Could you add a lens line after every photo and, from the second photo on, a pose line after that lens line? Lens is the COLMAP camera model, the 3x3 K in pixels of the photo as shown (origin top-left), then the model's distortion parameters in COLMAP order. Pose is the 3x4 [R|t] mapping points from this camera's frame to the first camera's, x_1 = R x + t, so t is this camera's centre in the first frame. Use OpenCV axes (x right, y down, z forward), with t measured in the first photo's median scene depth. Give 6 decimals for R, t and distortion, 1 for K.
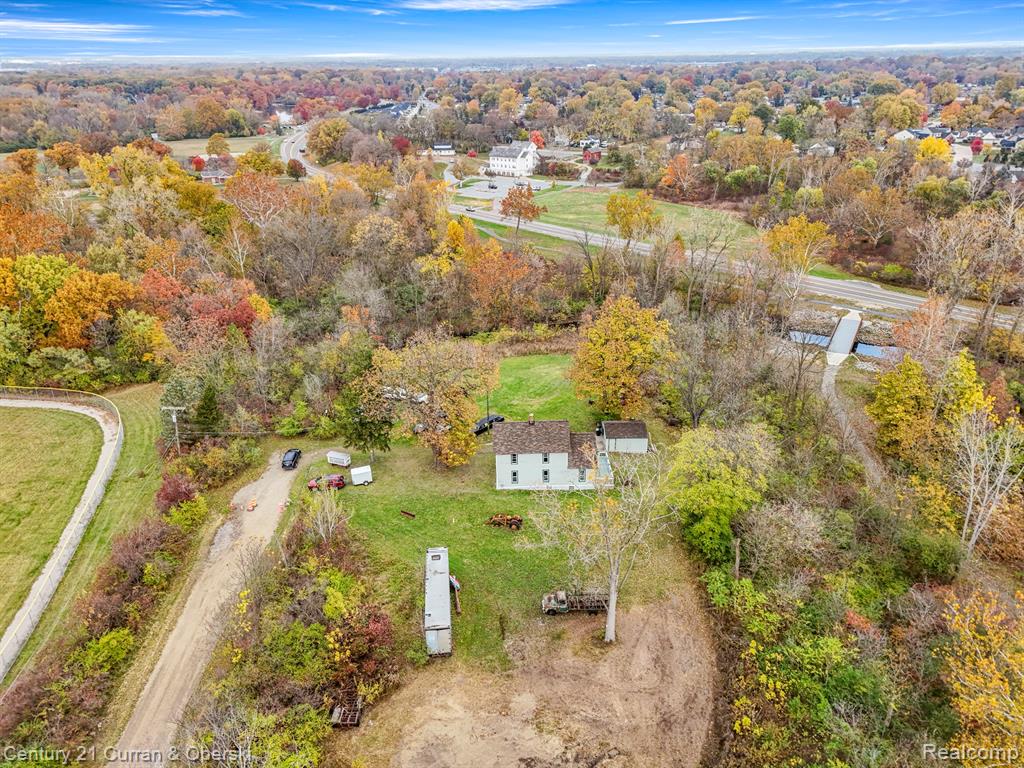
lens RADIAL K [[746.8, 0, 510.0], [0, 746.8, 382.2], [0, 0, 1]] dist [0.065408, -0.047027]
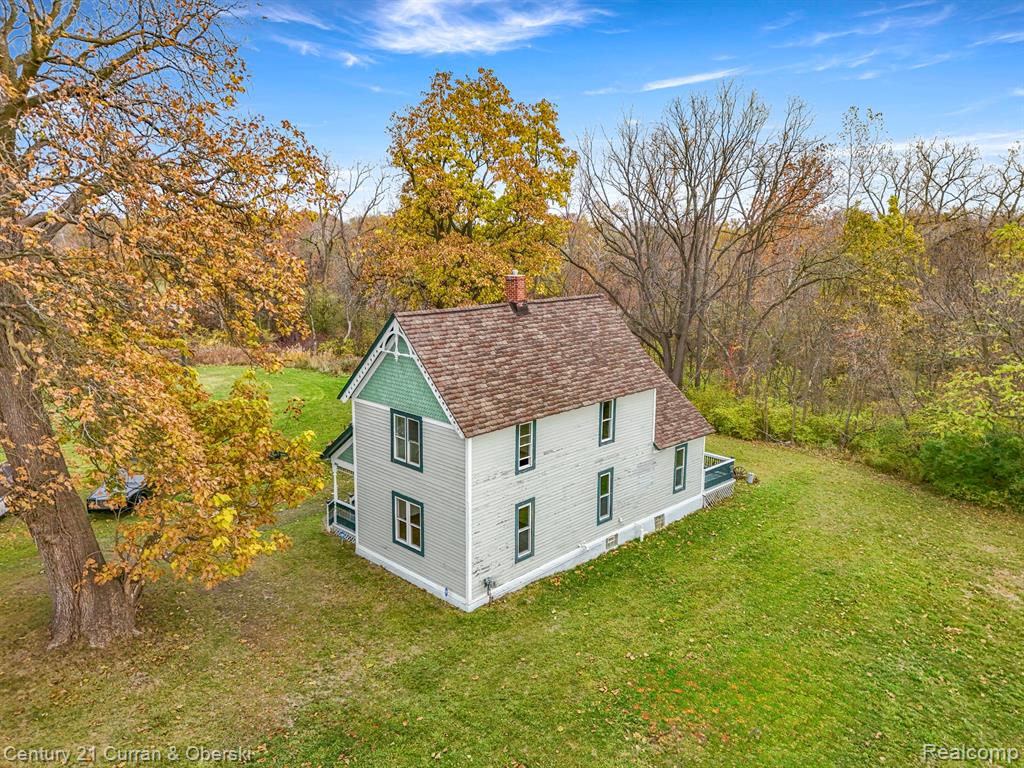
lens RADIAL K [[746.8, 0, 510.0], [0, 746.8, 382.2], [0, 0, 1]] dist [0.065408, -0.047027]
pose [[0.704390, -0.112662, 0.700815, -0.118982], [0.259523, 0.959842, -0.106545, 0.080810], [-0.660668, 0.256927, 0.705341, 0.628047]]
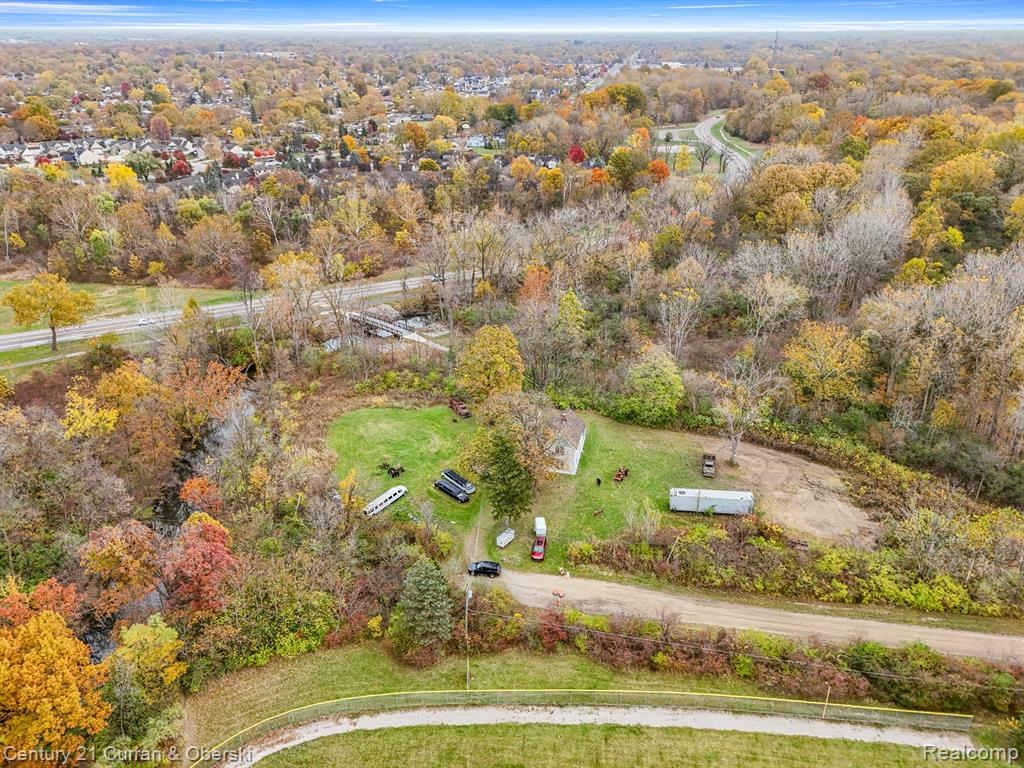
lens RADIAL K [[746.8, 0, 510.0], [0, 746.8, 382.2], [0, 0, 1]] dist [0.065408, -0.047027]
pose [[0.232482, -0.391506, 0.890323, -0.910971], [0.376780, 0.880177, 0.288659, -0.338204], [-0.896654, 0.268348, 0.352137, 0.444676]]
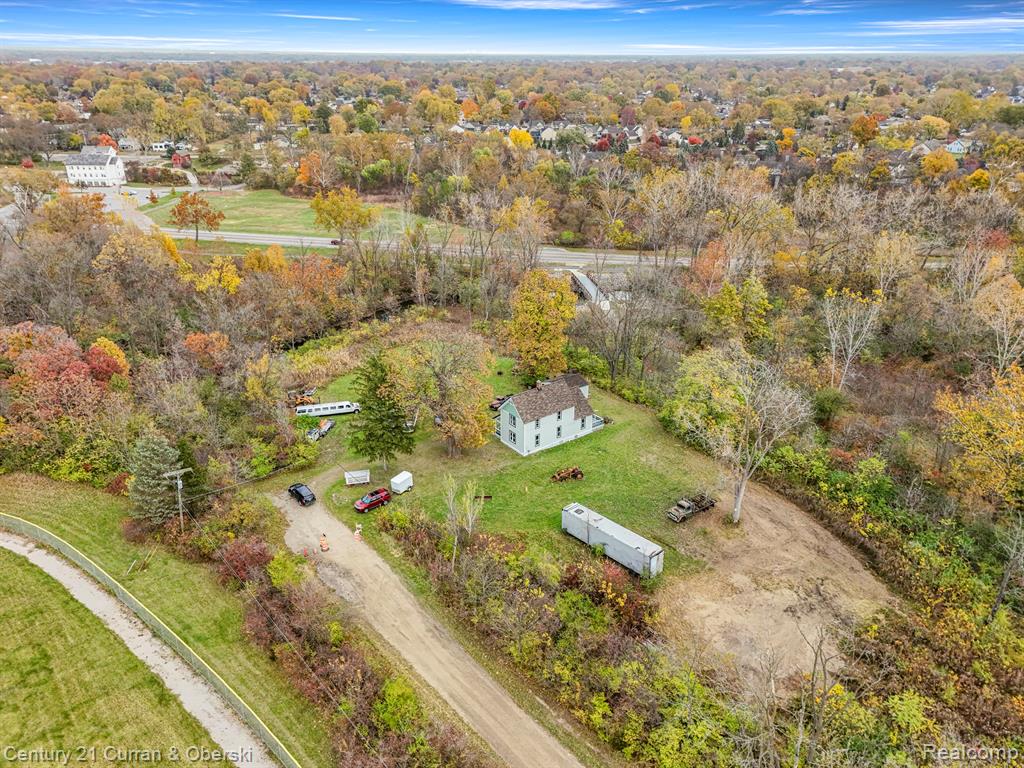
lens RADIAL K [[739.7, 0, 510.0], [0, 739.7, 387.1], [0, 0, 1]] dist [0.070858, -0.058607]
pose [[0.805715, -0.225236, 0.547807, -0.457713], [0.220647, 0.972443, 0.075301, -0.029736], [-0.549671, 0.060201, 0.833209, 0.087448]]
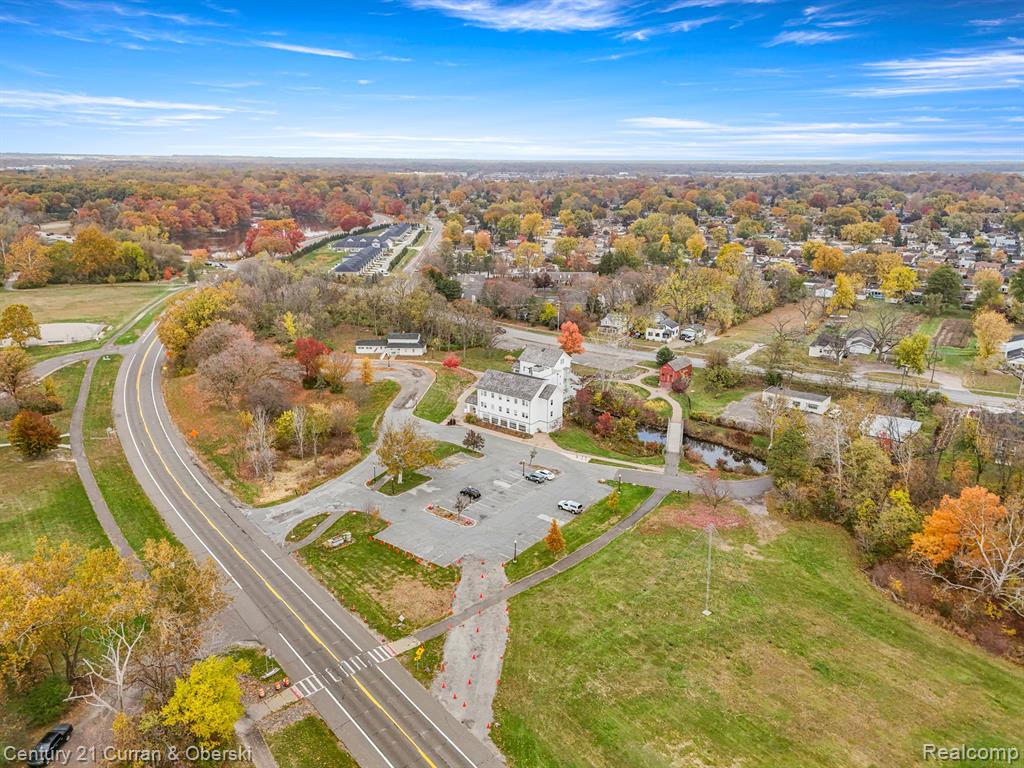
lens RADIAL K [[762.4, 0, 512.0], [0, 762.4, 384.0], [0, 0, 1]] dist [0.090508, -0.095015]
pose [[0.999134, 0.028859, -0.029958, 0.034131], [-0.032374, 0.991704, -0.124402, -0.755700], [0.026119, 0.125264, 0.991780, 1.570806]]
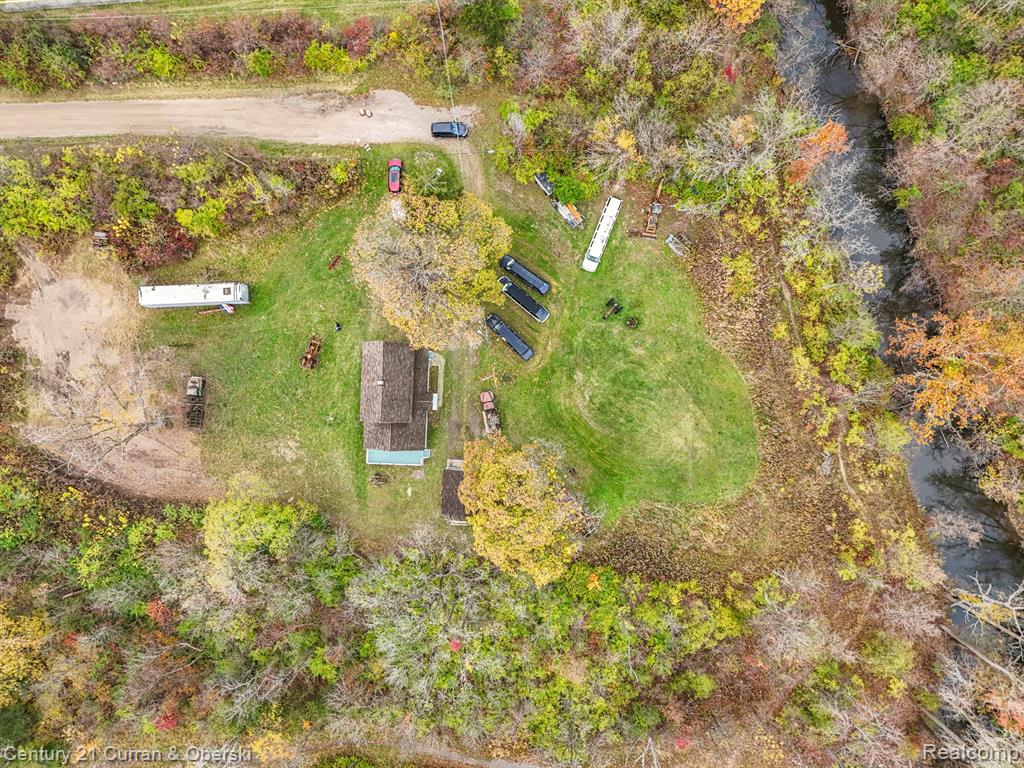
lens RADIAL K [[746.8, 0, 510.0], [0, 746.8, 382.2], [0, 0, 1]] dist [0.065408, -0.047027]
pose [[-0.044192, 0.999023, -0.000830, 0.017998], [-0.380742, -0.016074, 0.924542, -0.666114], [0.923625, 0.041173, 0.381080, 0.601169]]
